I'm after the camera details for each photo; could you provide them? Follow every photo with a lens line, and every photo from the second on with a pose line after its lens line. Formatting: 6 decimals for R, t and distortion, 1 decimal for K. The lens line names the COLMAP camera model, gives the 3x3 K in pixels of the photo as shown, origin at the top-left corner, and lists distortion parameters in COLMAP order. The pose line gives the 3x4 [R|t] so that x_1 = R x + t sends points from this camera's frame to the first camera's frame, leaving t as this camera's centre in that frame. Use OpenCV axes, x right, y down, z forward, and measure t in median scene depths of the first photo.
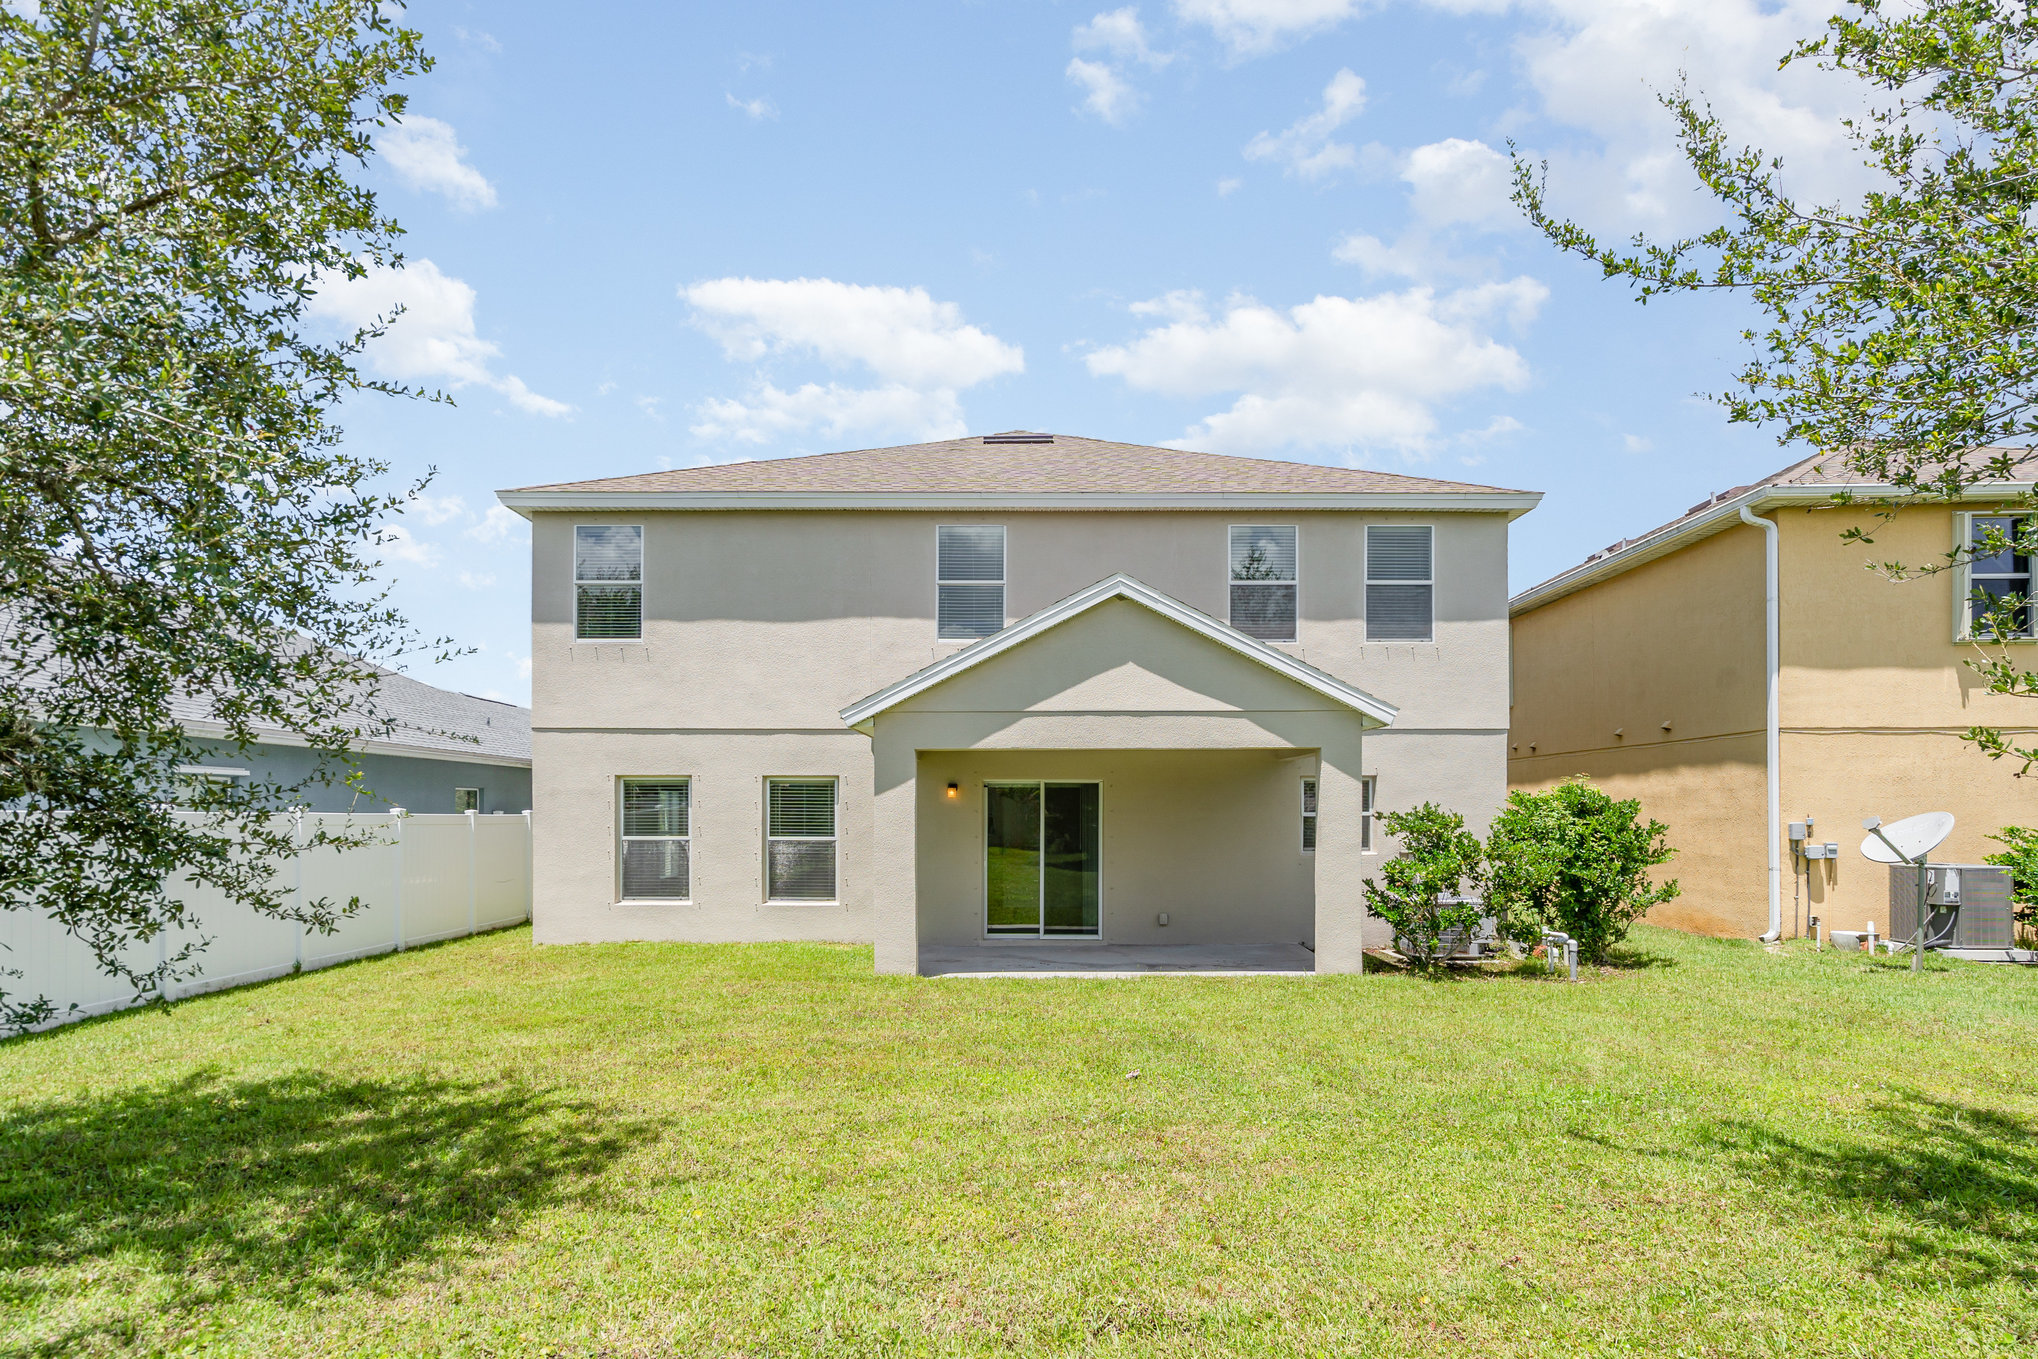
lens RADIAL K [[940.4, 0, 1017.3], [0, 940.4, 687.3], [0, 0, 1]] dist [-0.001111, -0.003140]
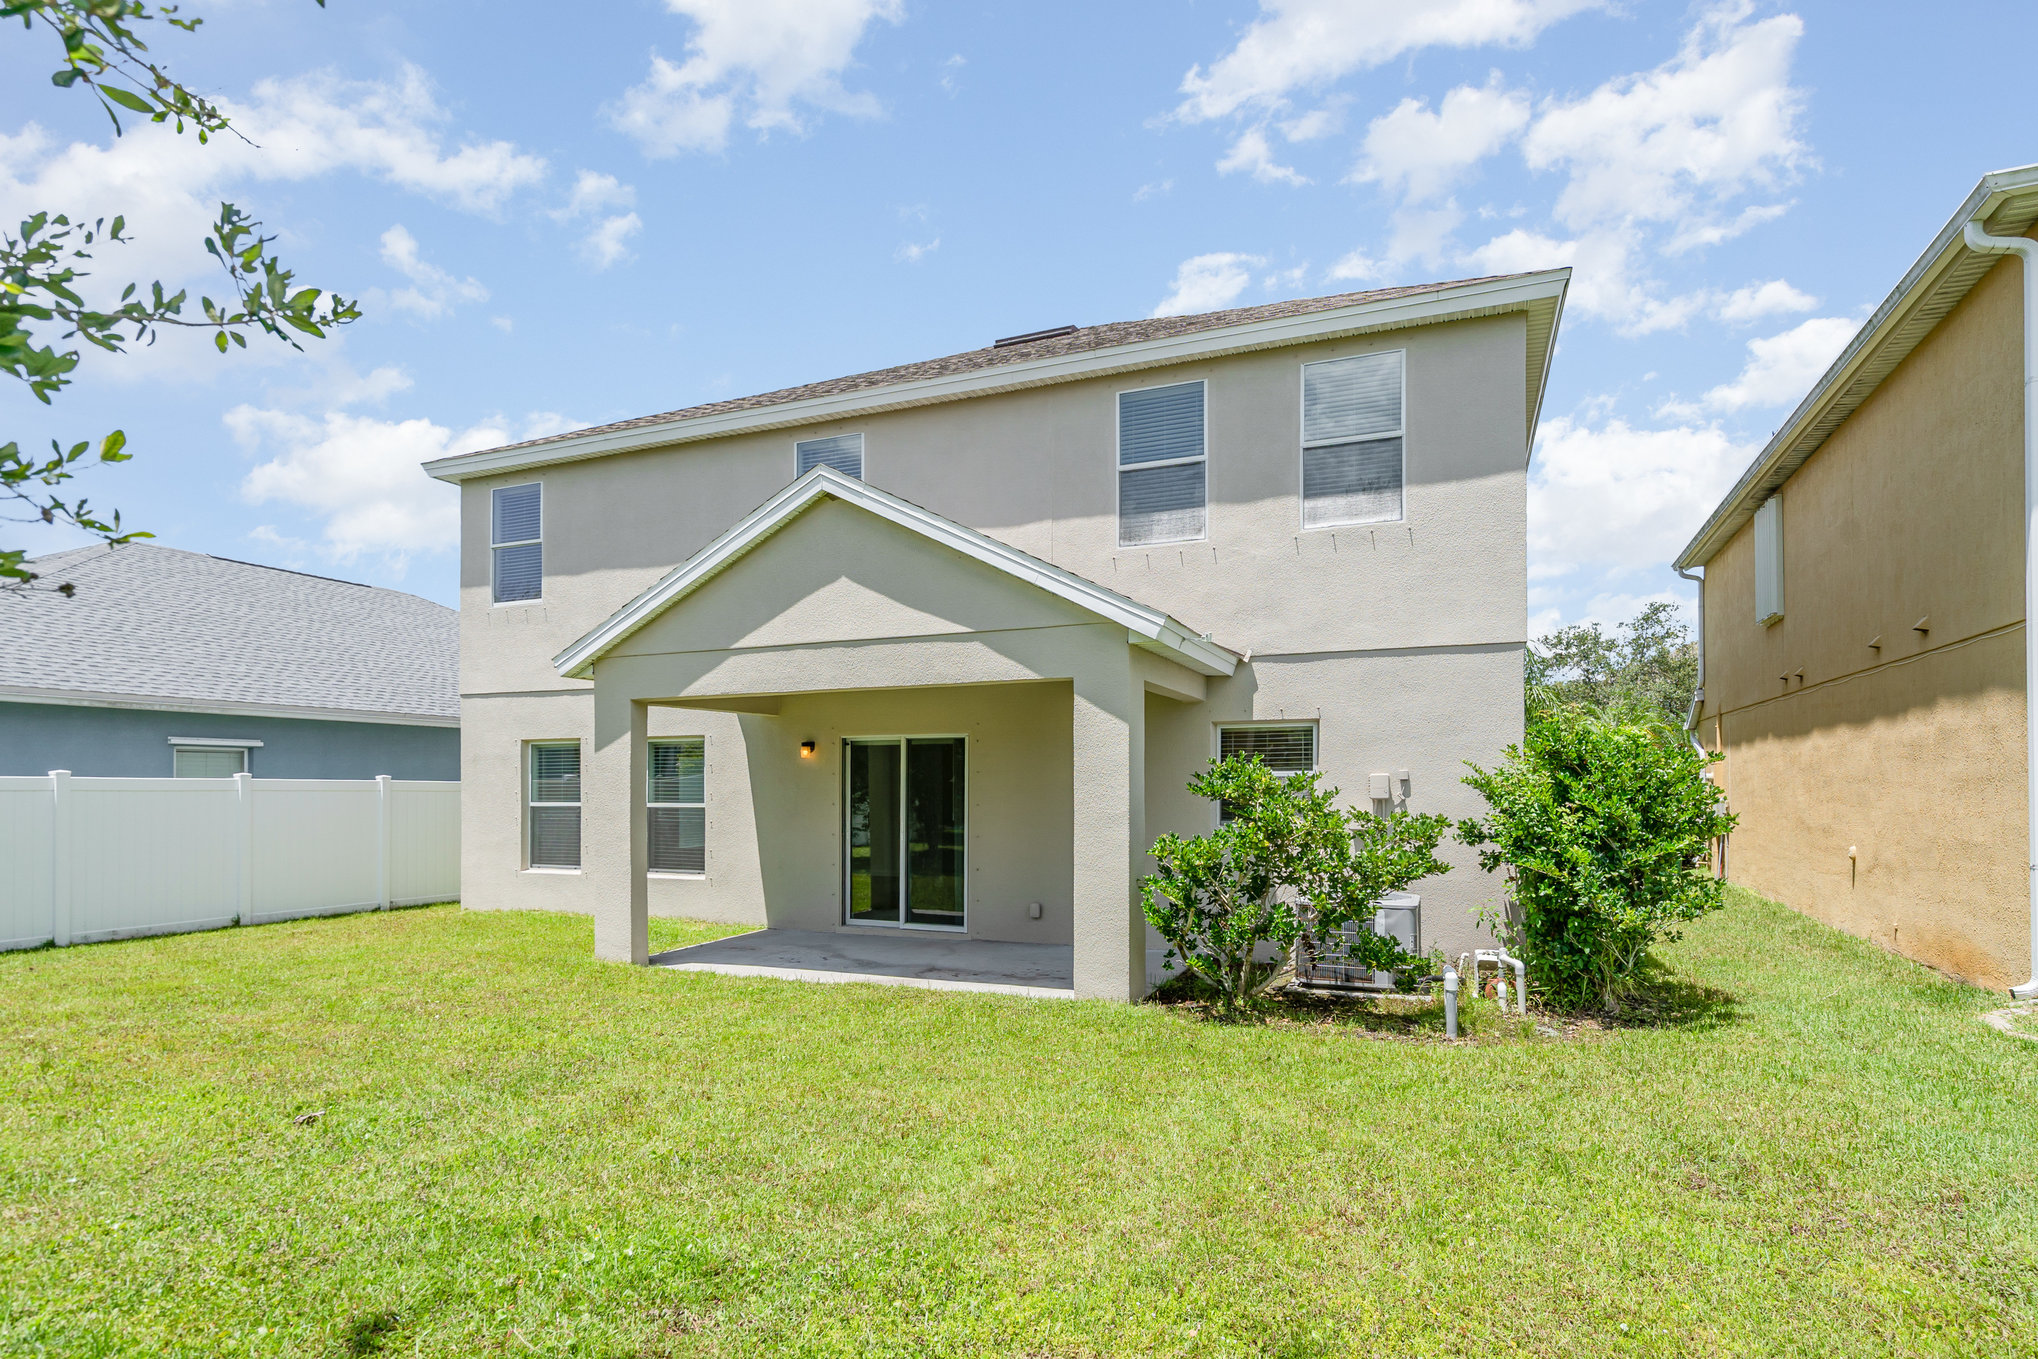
lens RADIAL K [[1008.1, 0, 1019.9], [0, 1008.1, 681.8], [0, 0, 1]] dist [-0.004094, -0.000886]
pose [[0.929269, -0.040226, -0.367206, 0.447752], [0.051238, 0.998480, 0.020286, 0.039706], [0.365832, -0.037666, 0.929918, 0.225642]]
